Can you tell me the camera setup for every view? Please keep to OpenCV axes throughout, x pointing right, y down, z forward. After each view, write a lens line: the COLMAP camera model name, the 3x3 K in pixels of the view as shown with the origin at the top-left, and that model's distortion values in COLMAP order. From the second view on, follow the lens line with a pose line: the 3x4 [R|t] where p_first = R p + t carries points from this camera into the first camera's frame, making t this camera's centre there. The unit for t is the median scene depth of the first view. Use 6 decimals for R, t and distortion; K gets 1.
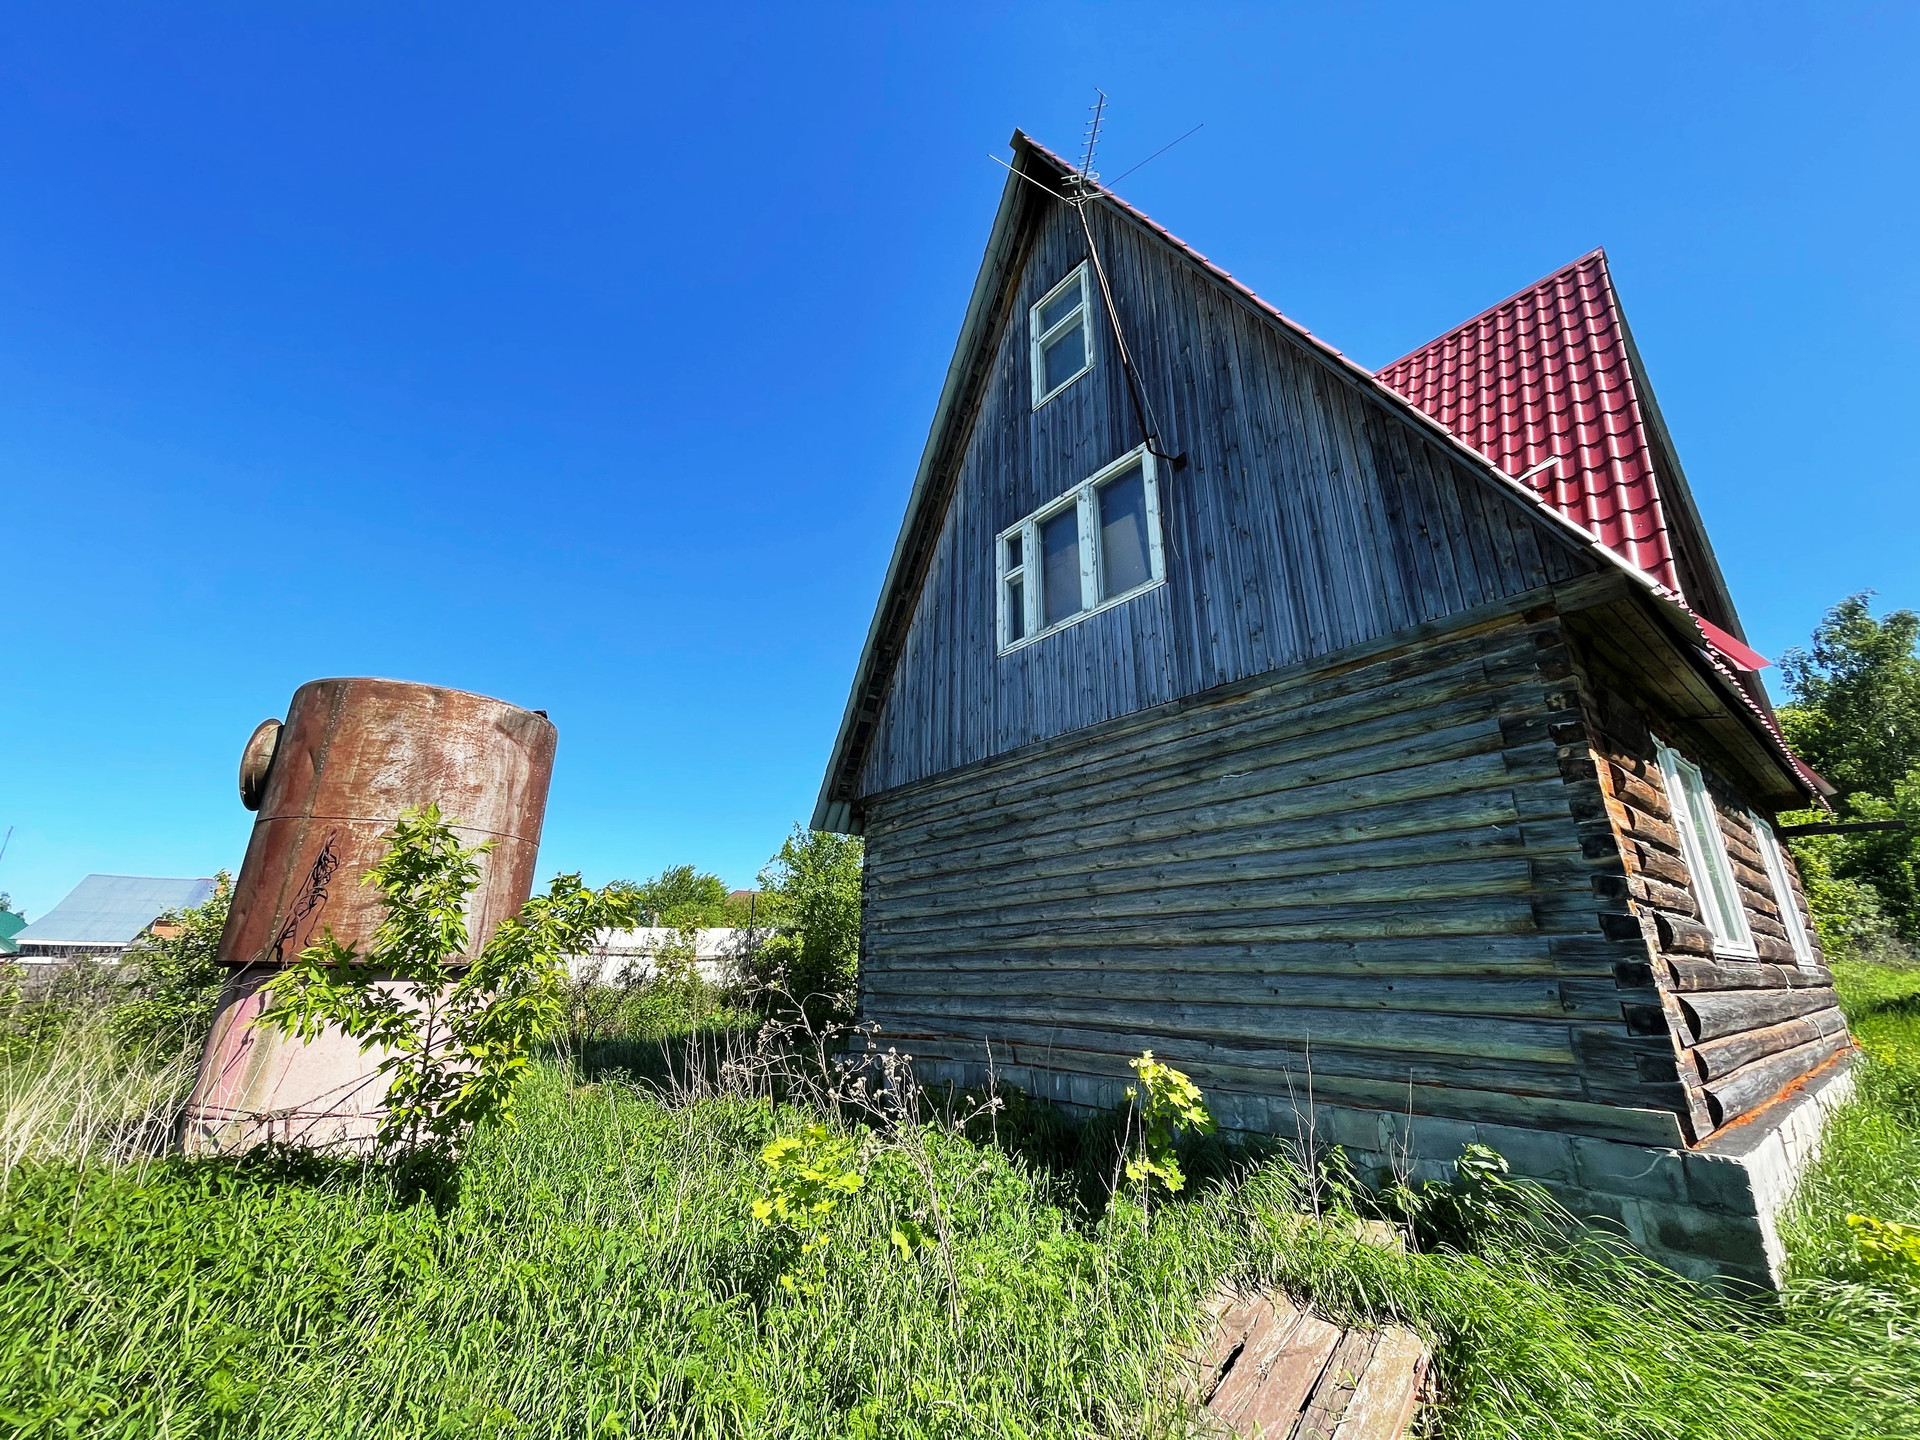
lens RADIAL K [[776.1, 0, 964.8], [0, 776.1, 709.7], [0, 0, 1]] dist [-0.000842, 0.000258]
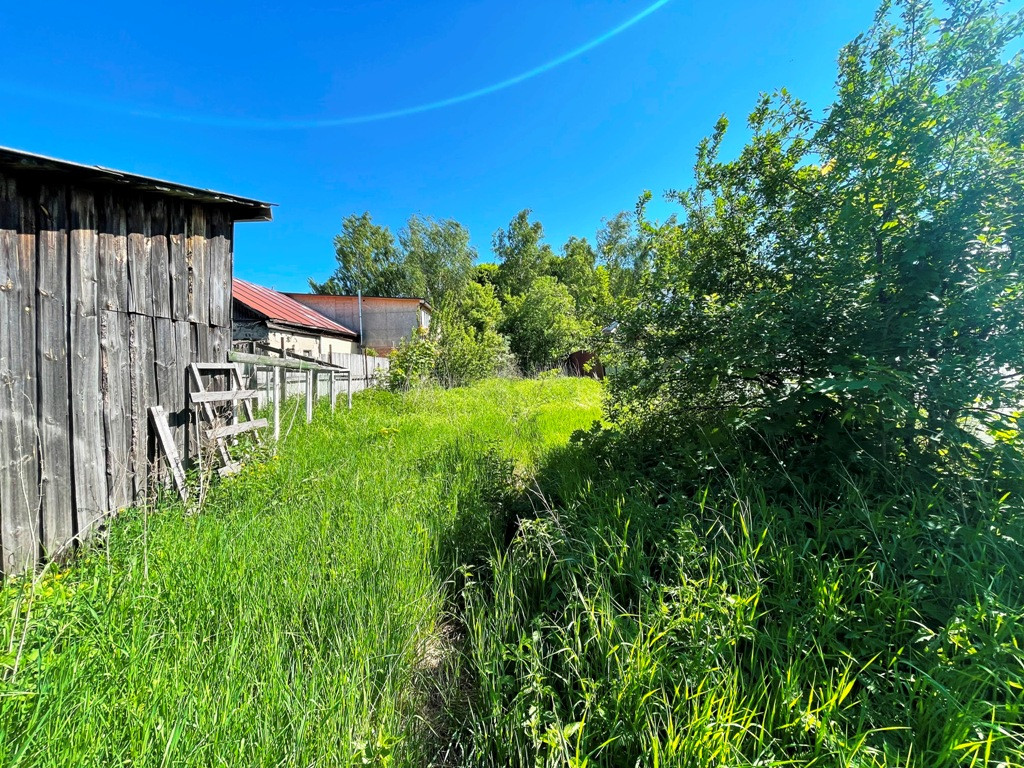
lens RADIAL K [[413.9, 0, 512.8], [0, 413.9, 385.5], [0, 0, 1]] dist [-0.000842, 0.000258]
pose [[0.603295, -0.004948, 0.797503, 0.355656], [-0.254267, 0.946603, 0.198222, 0.123904], [-0.755899, -0.322365, 0.569822, 0.358920]]
